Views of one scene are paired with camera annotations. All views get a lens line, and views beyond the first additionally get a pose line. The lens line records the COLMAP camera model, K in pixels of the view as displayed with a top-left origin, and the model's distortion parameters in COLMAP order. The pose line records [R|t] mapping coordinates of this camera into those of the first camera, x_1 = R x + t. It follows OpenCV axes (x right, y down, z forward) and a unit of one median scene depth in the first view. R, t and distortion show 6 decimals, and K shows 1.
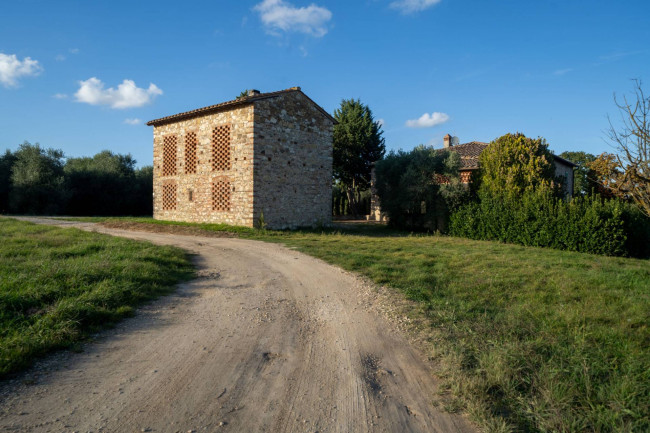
lens RADIAL K [[427.0, 0, 322.2], [0, 427.0, 214.5], [0, 0, 1]] dist [0.029662, 0.002609]
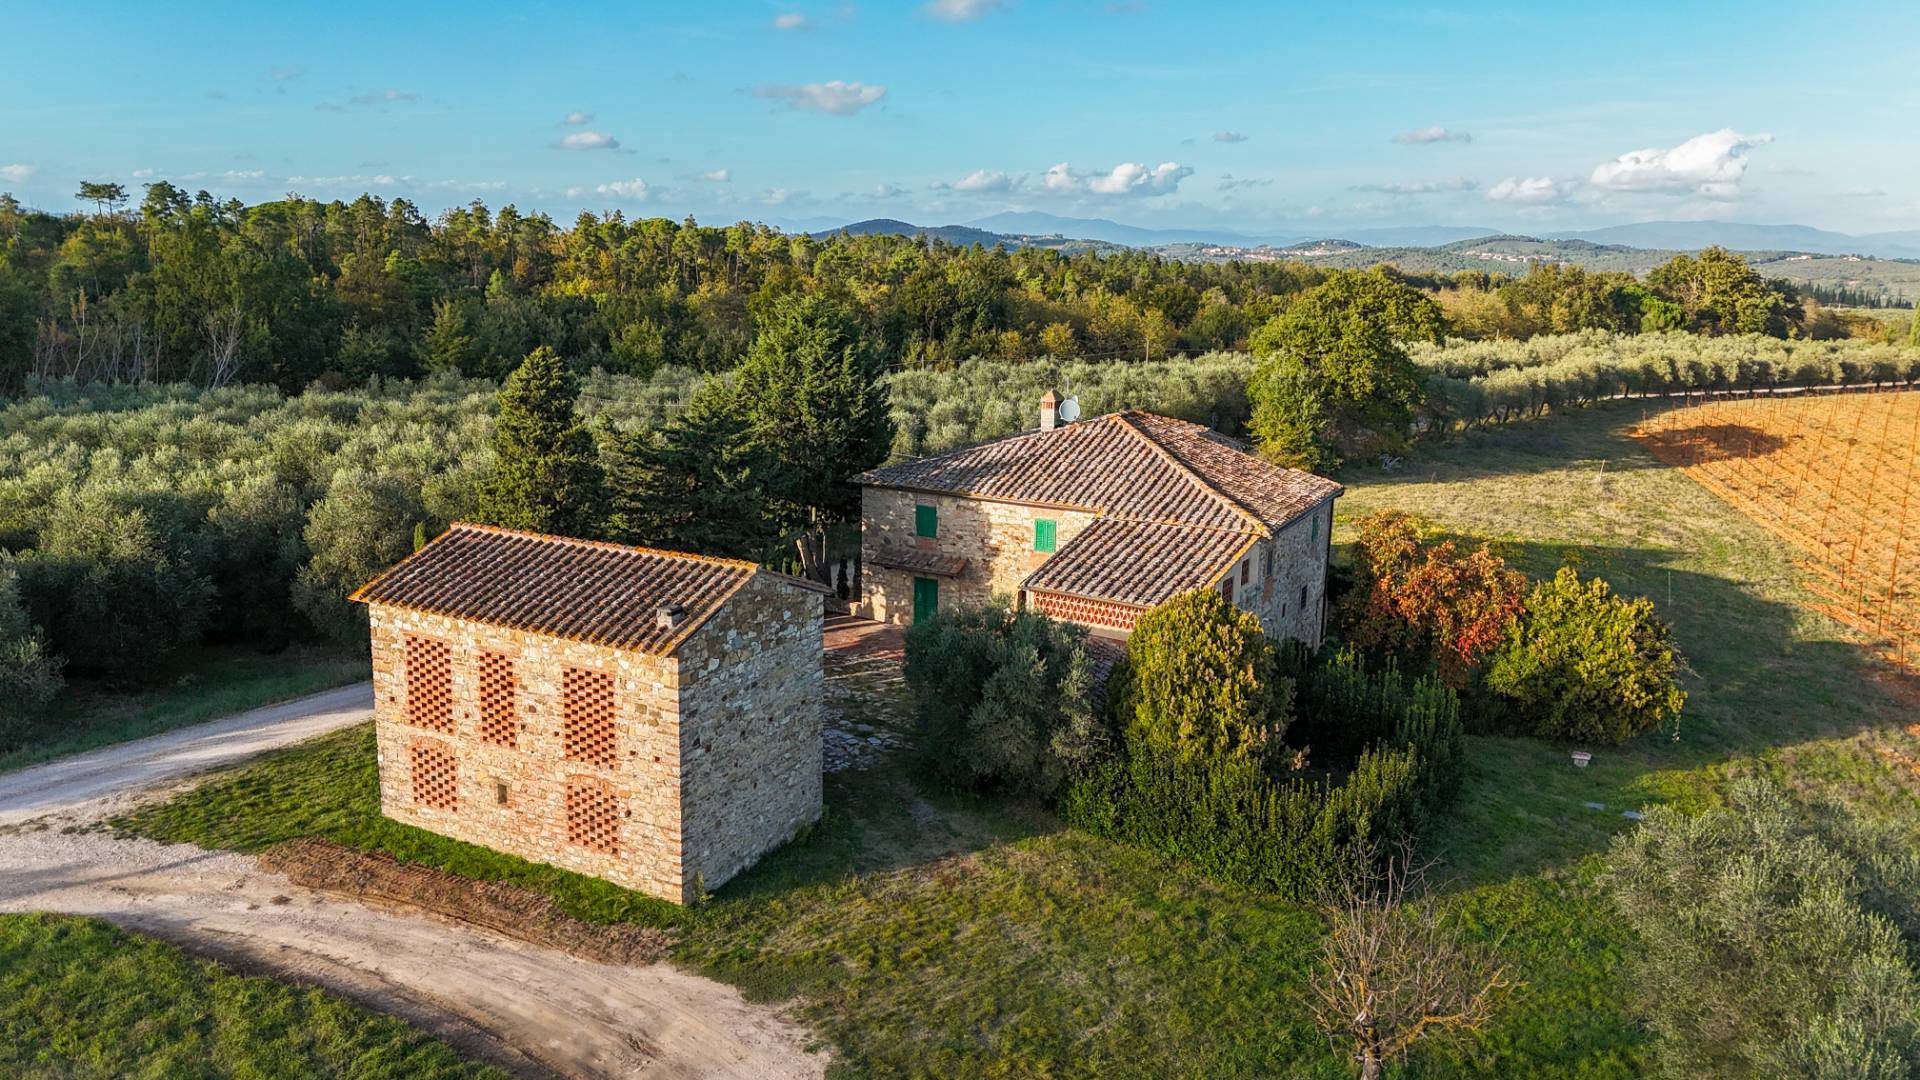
lens RADIAL K [[1335.4, 0, 960.0], [0, 1335.4, 540.0], [0, 0, 1]] dist [0.069054, -0.001381]
pose [[0.970572, -0.038700, 0.237680, -0.184064], [-0.005650, 0.983071, 0.183139, -0.585577], [-0.240743, -0.179092, 0.953923, -0.390283]]
